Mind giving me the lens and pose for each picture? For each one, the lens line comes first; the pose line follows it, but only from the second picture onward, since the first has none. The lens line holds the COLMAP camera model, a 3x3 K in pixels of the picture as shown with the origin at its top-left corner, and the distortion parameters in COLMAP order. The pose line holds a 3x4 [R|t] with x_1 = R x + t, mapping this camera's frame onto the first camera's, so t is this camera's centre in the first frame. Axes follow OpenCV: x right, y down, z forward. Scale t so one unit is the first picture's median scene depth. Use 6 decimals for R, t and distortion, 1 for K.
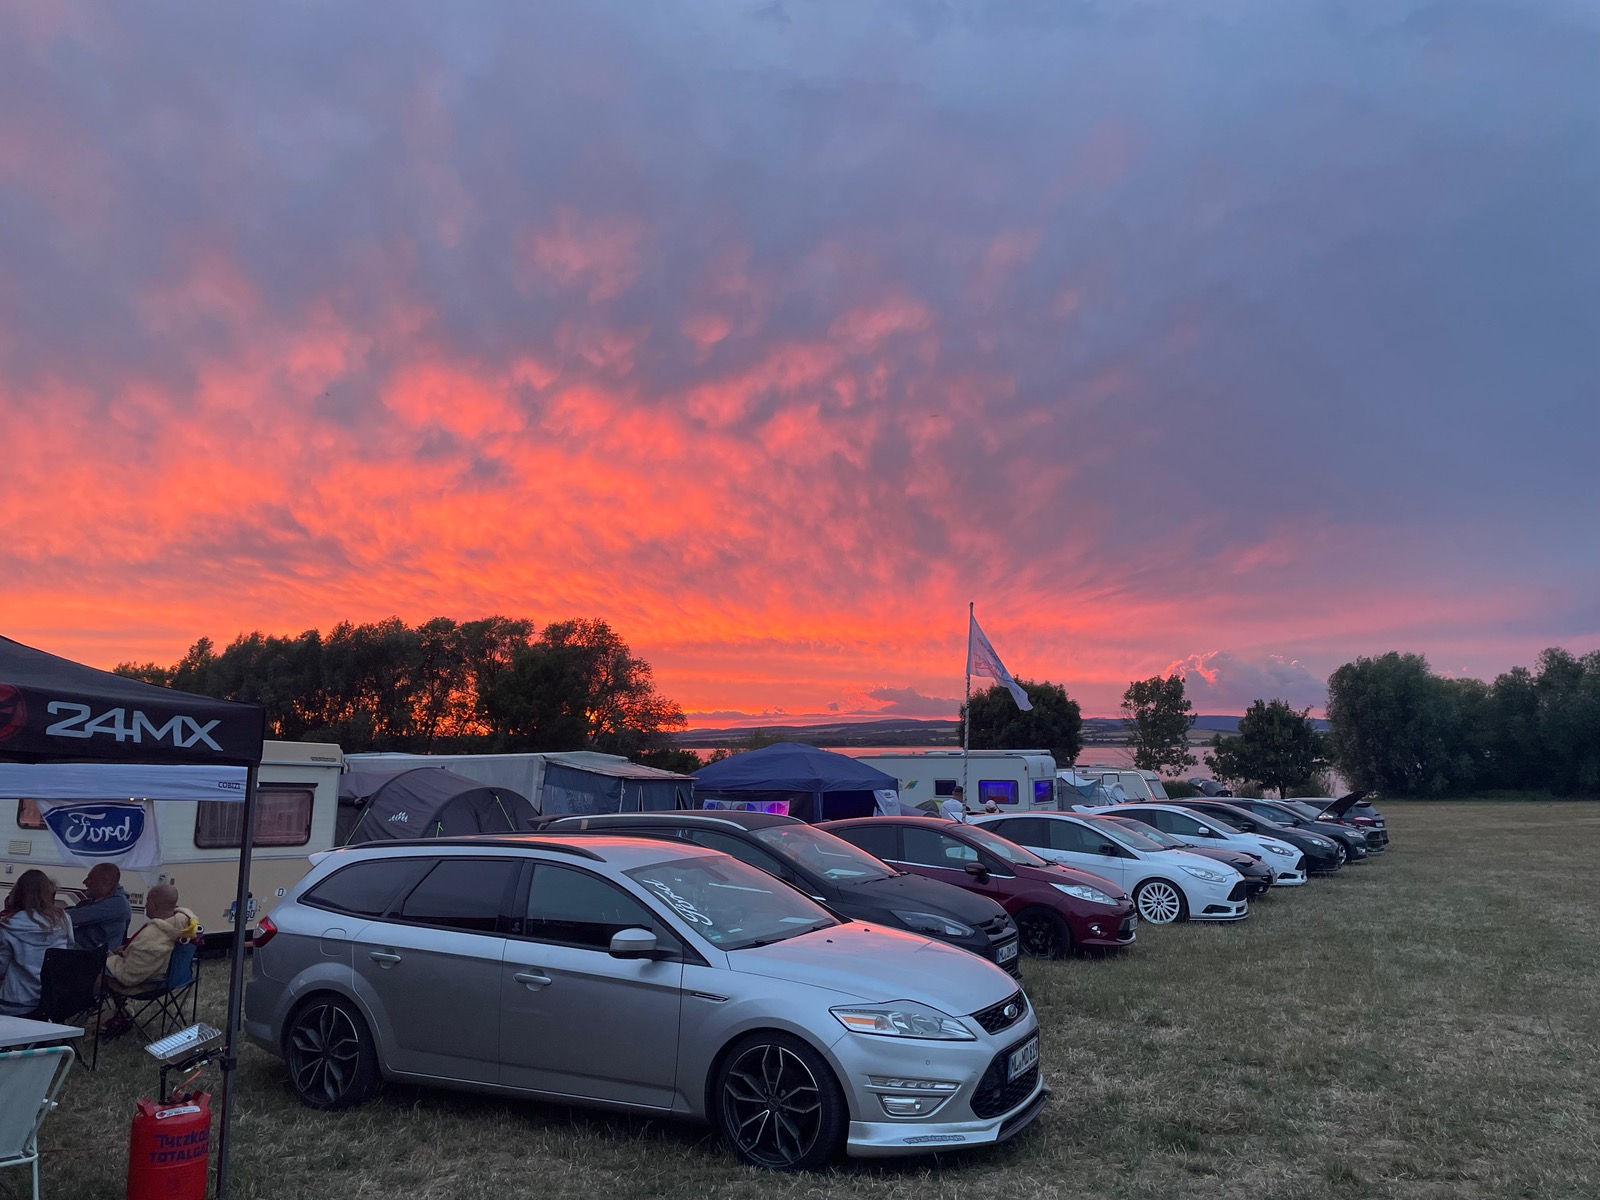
lens RADIAL K [[1202.7, 0, 802.9], [0, 1202.7, 588.9], [0, 0, 1]] dist [0.050593, -0.031187]
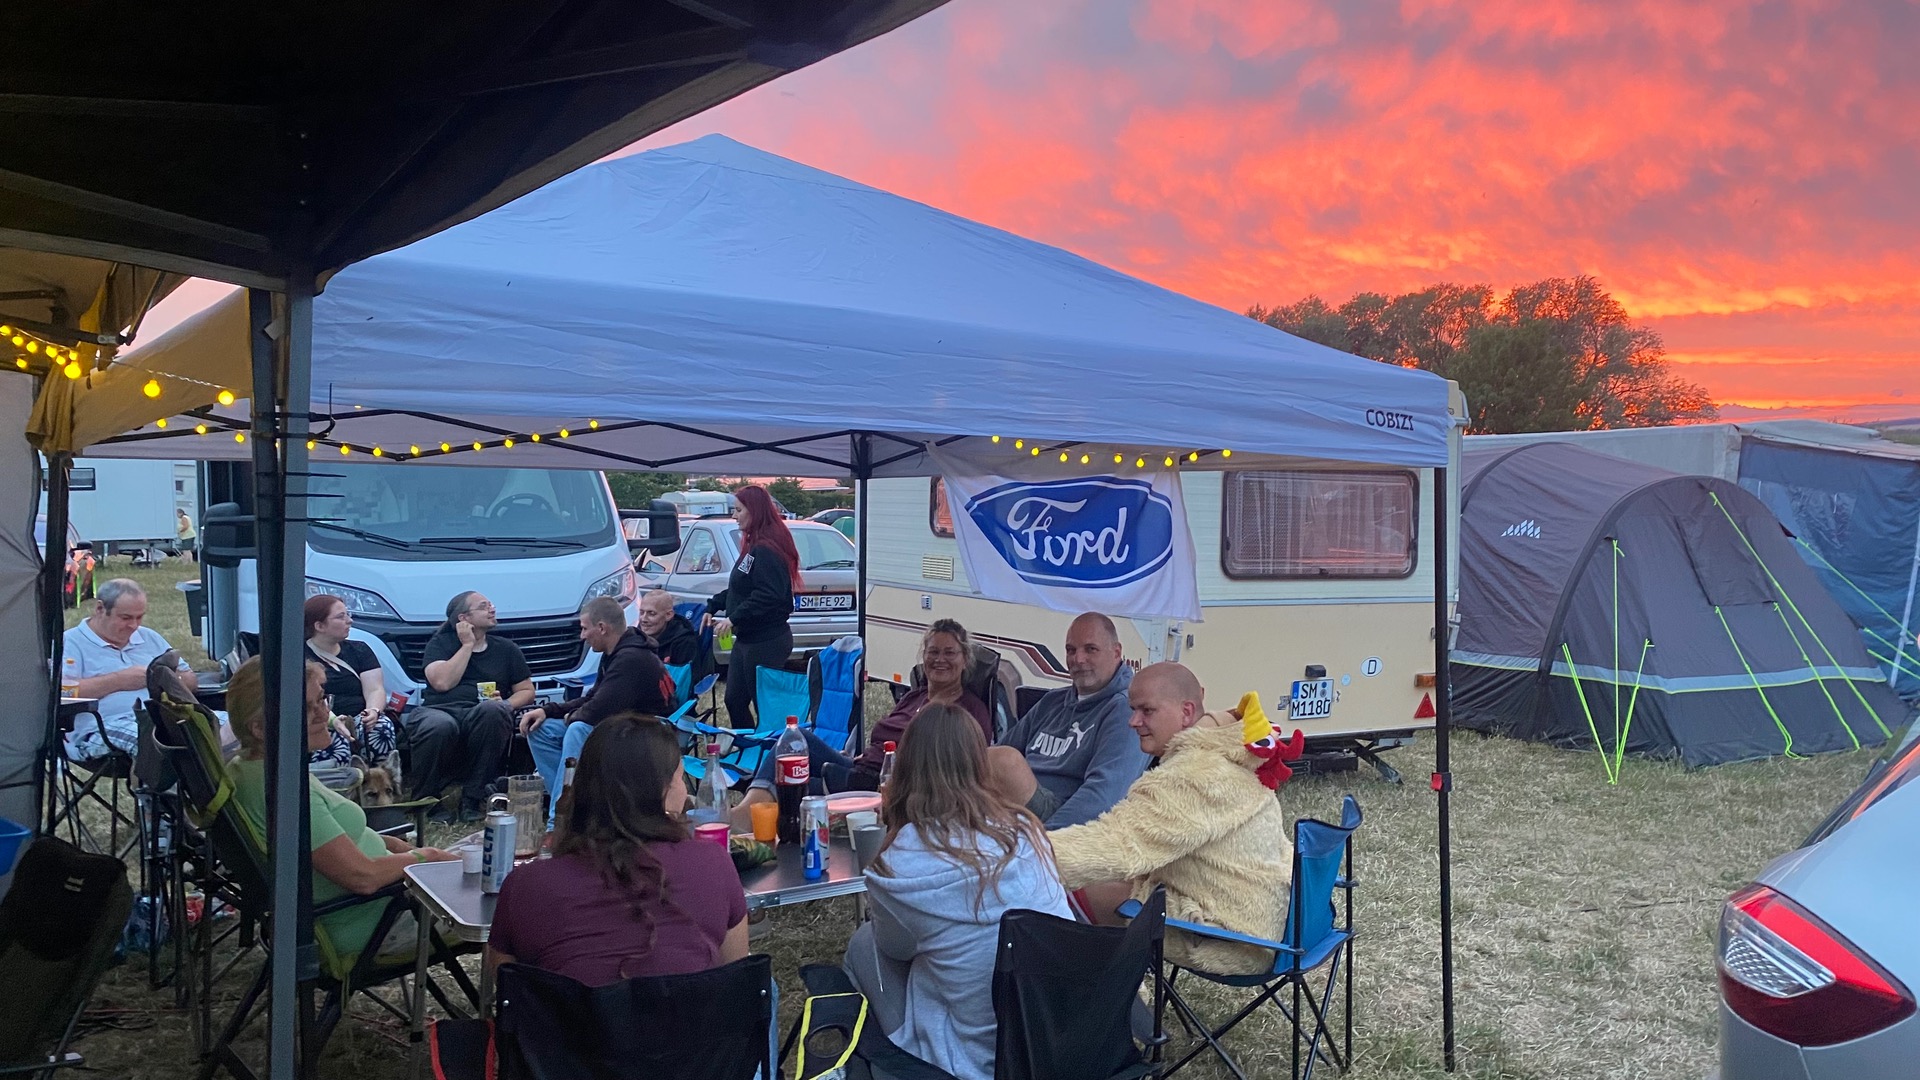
lens RADIAL K [[1437.6, 0, 931.0], [0, 1437.6, 507.6], [0, 0, 1]] dist [0.003059, -0.012045]
pose [[0.838257, -0.002371, -0.545270, -0.145681], [0.091058, 0.986557, 0.135697, 0.048543], [0.537618, -0.163400, 0.827204, 0.236559]]
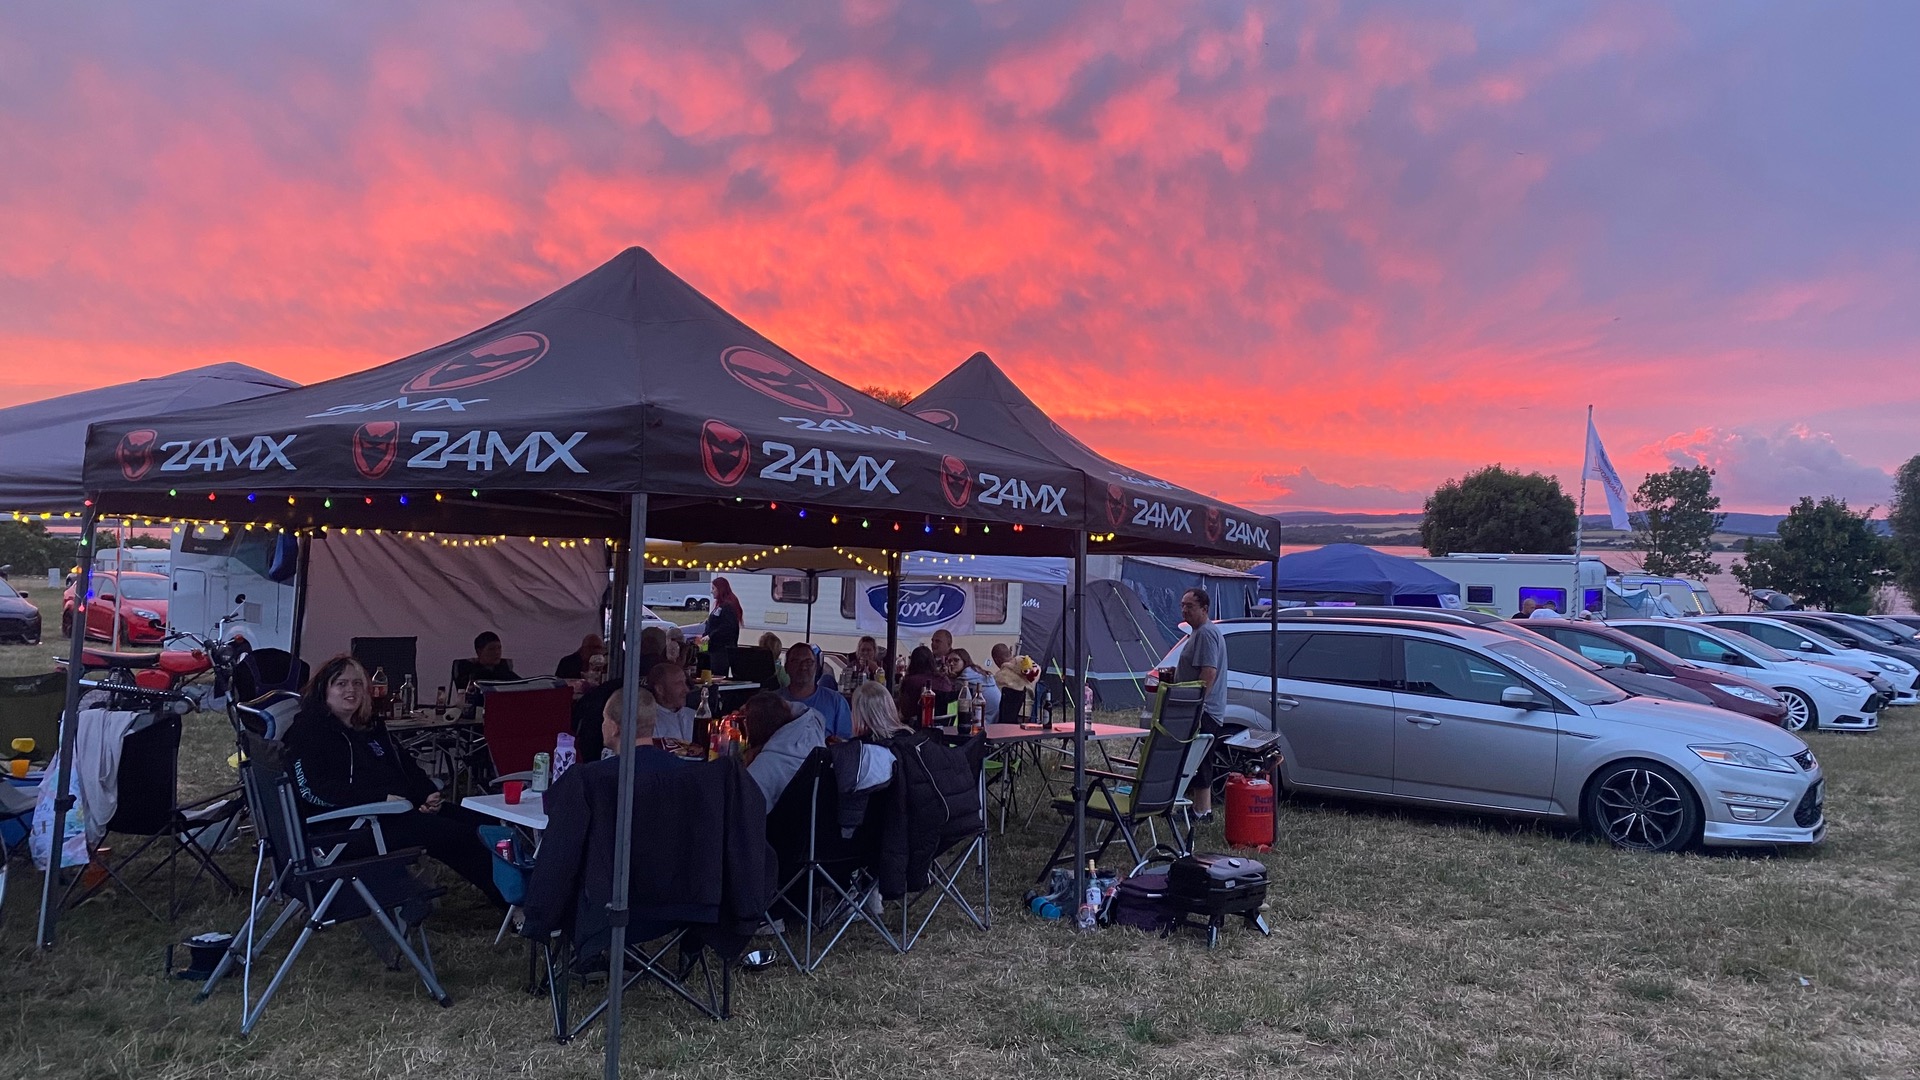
lens RADIAL K [[1437.6, 0, 940.6], [0, 1437.6, 540.3], [0, 0, 1]] dist [0.003059, -0.012045]
pose [[0.985268, 0.020551, -0.169778, -0.139291], [0.001757, 0.991484, 0.130214, -0.025740], [0.171009, -0.128594, 0.976842, -0.184057]]
